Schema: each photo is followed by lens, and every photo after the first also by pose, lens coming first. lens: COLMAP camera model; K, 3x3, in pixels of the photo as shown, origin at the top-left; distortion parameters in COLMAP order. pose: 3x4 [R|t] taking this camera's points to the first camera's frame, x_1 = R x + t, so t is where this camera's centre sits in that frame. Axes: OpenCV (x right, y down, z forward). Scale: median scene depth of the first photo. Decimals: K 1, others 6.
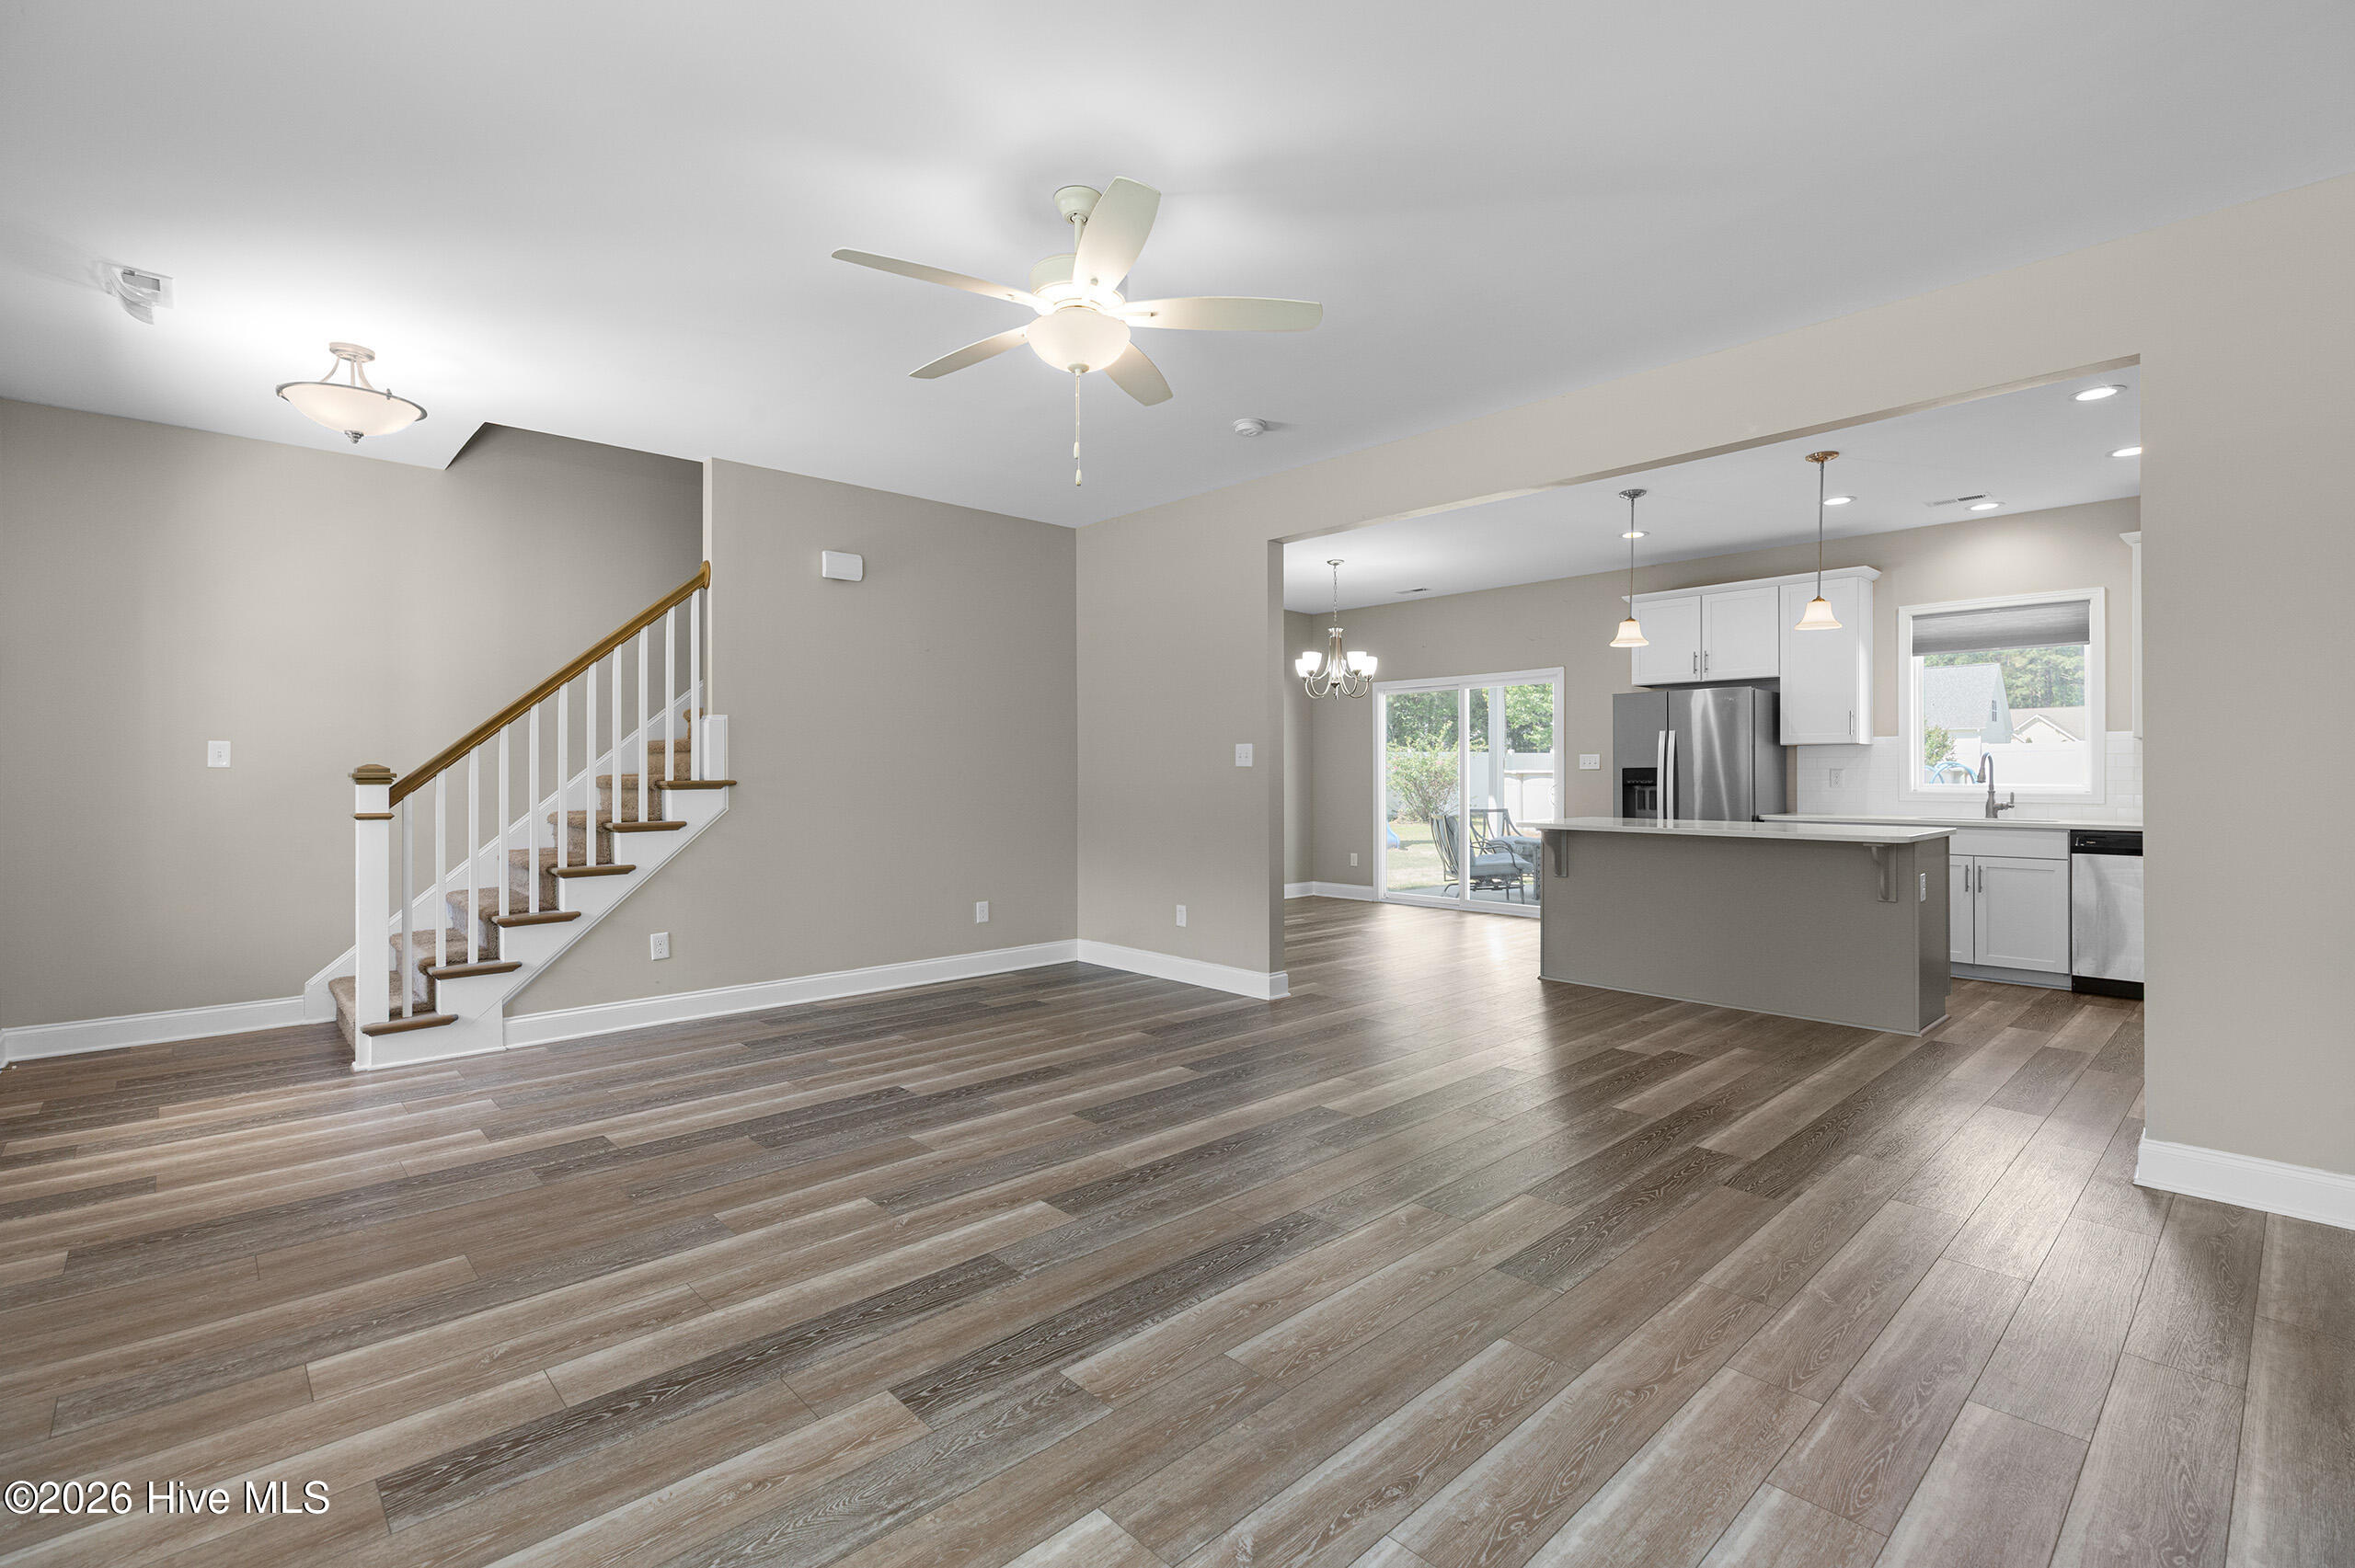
lens RADIAL K [[1062.1, 0, 1179.9], [0, 1062.1, 778.9], [0, 0, 1]] dist [0.003498, 0.000205]
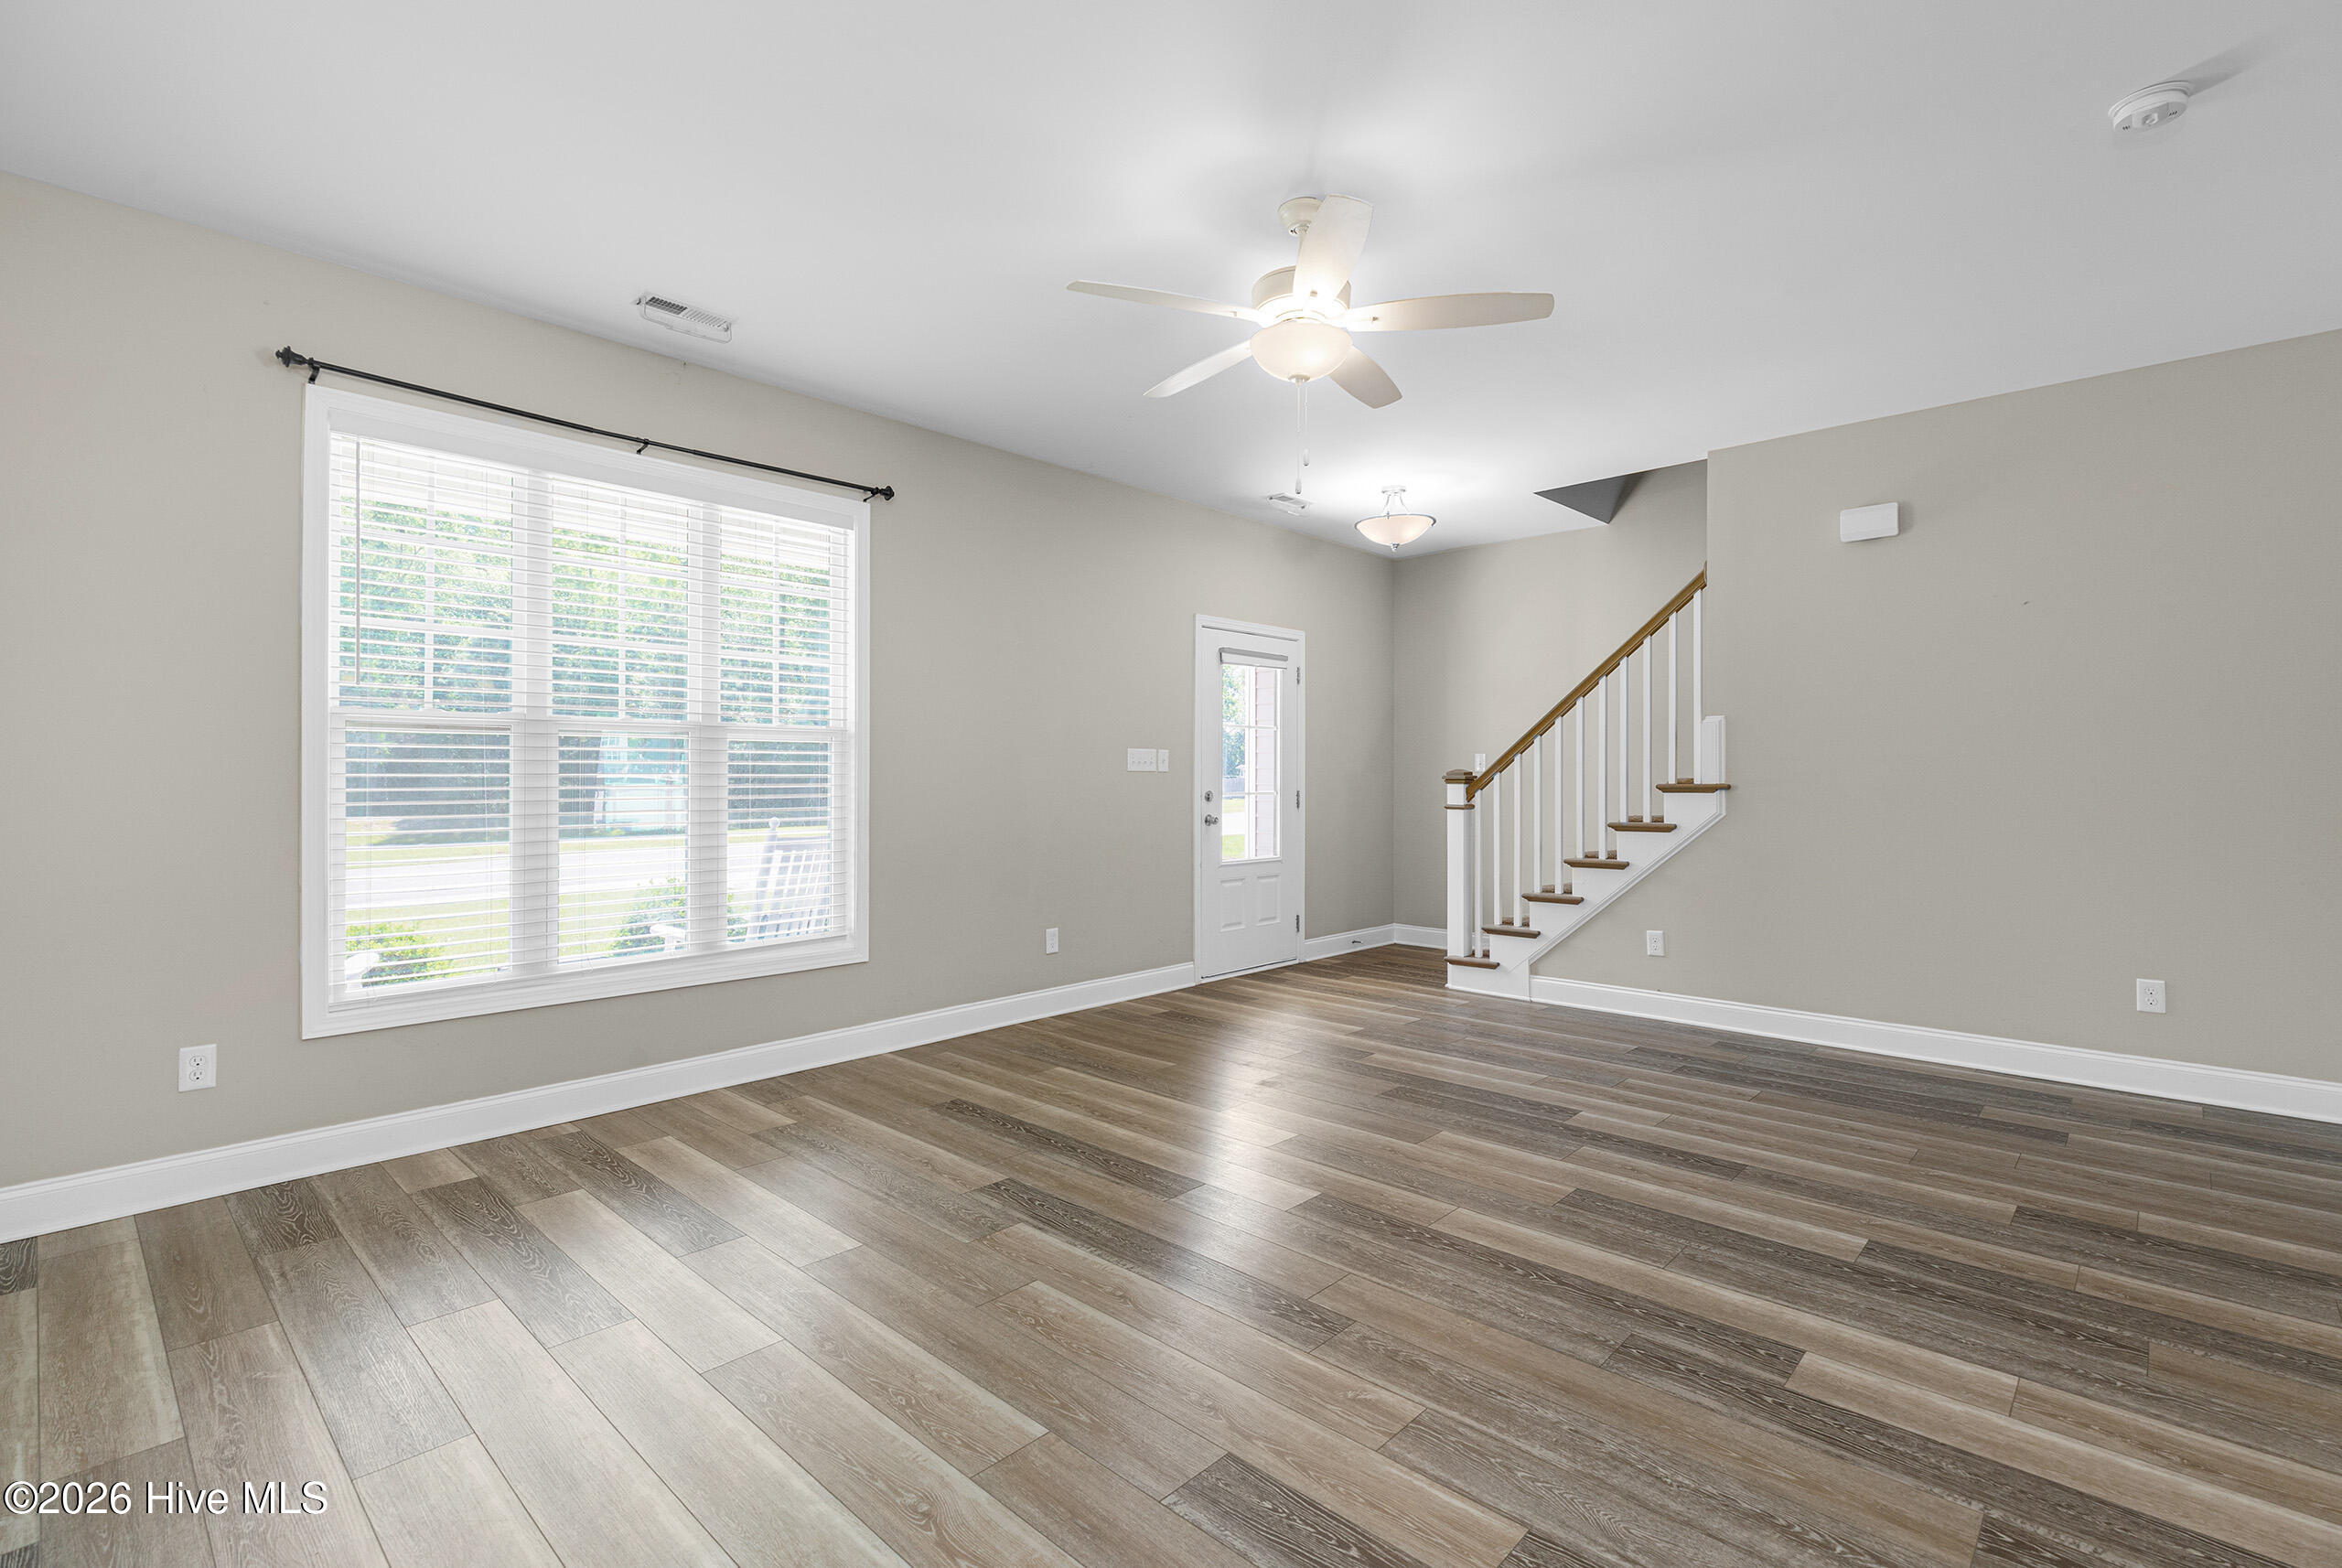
lens RADIAL K [[1066.8, 0, 1169.0], [0, 1066.8, 775.7], [0, 0, 1]] dist [0.005057, 0.000027]
pose [[0.062434, 0.002341, -0.998046, 0.750442], [-0.008064, 0.999966, 0.001841, -0.005811], [0.998017, 0.007933, 0.062451, 0.664022]]
